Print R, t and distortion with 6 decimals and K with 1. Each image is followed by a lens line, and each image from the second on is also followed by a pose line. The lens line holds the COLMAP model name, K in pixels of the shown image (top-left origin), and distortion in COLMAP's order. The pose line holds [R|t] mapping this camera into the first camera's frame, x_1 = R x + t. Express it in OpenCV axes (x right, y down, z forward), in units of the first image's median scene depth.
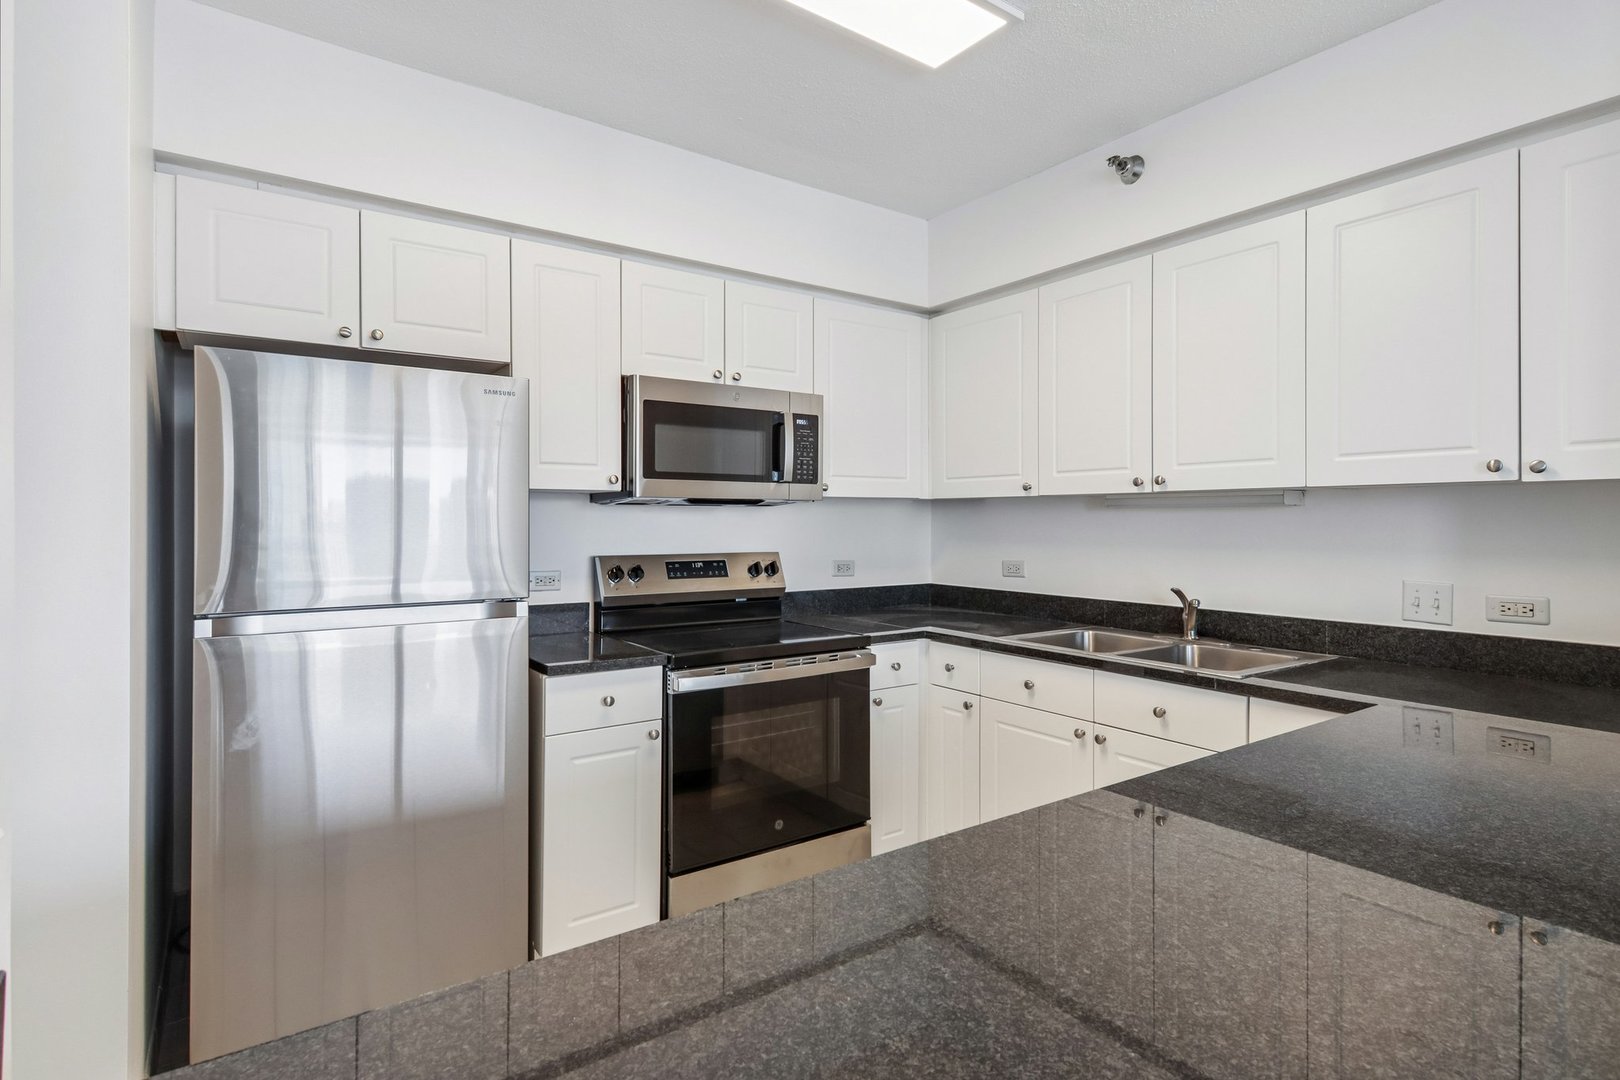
lens RADIAL K [[822.5, 0, 799.3], [0, 822.5, 527.1], [0, 0, 1]] dist [-0.005141, -0.002799]
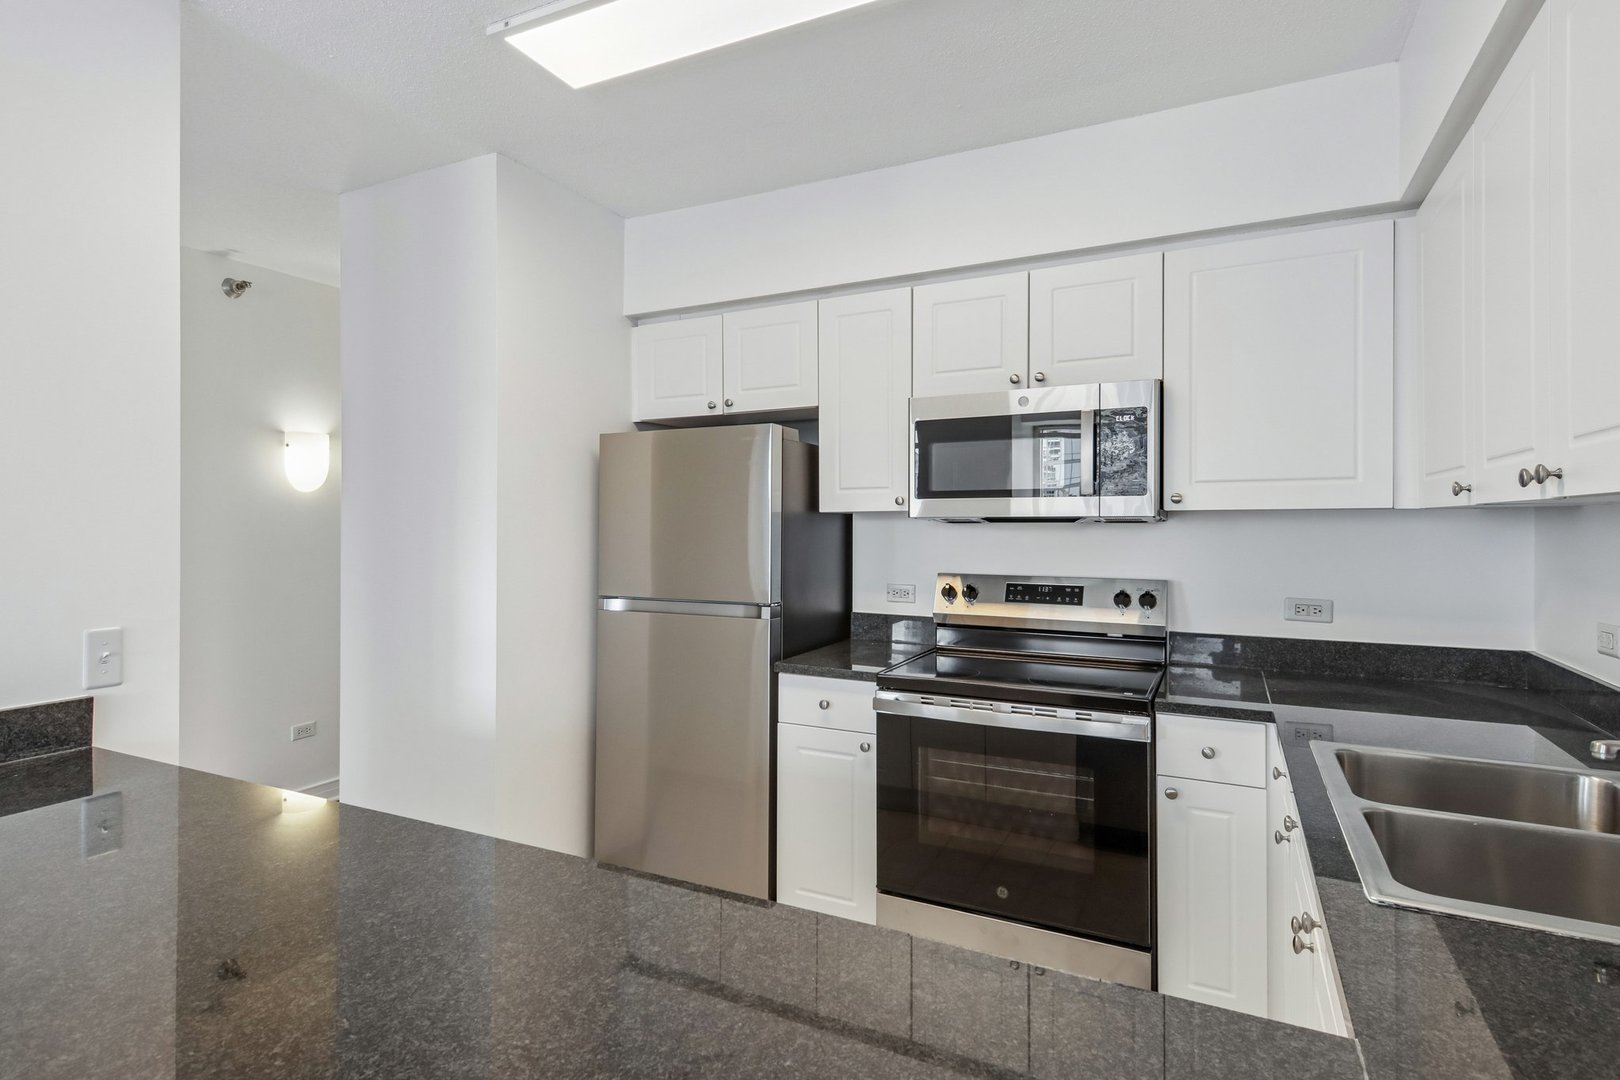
lens RADIAL K [[822.5, 0, 799.3], [0, 822.5, 527.1], [0, 0, 1]] dist [-0.005141, -0.002799]
pose [[0.456860, 0.002213, -0.889536, 0.594890], [-0.004308, 0.999991, 0.000275, -0.022315], [0.889528, 0.003706, 0.456865, 0.375291]]
